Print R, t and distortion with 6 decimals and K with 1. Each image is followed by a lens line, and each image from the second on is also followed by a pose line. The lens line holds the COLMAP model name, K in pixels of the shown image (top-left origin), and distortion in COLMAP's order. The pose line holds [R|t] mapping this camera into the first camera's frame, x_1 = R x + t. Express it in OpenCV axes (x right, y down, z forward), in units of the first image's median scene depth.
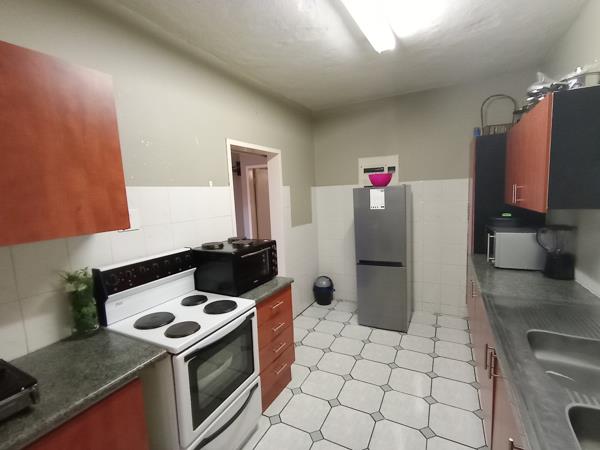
lens RADIAL K [[278.1, 0, 300.0], [0, 278.1, 225.0], [0, 0, 1]] dist [0.002239, 0.000601]
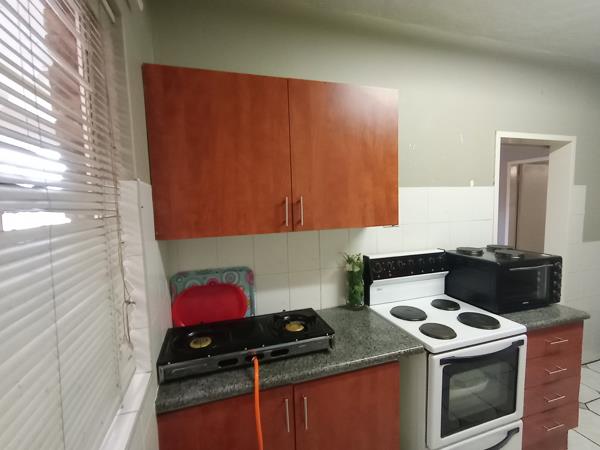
lens RADIAL K [[278.1, 0, 300.0], [0, 278.1, 225.0], [0, 0, 1]] dist [0.002239, 0.000601]
pose [[0.713632, 0.084925, -0.695354, -0.101315], [-0.087068, 0.995680, 0.032248, 0.009497], [0.695089, 0.037530, 0.717944, -0.056416]]
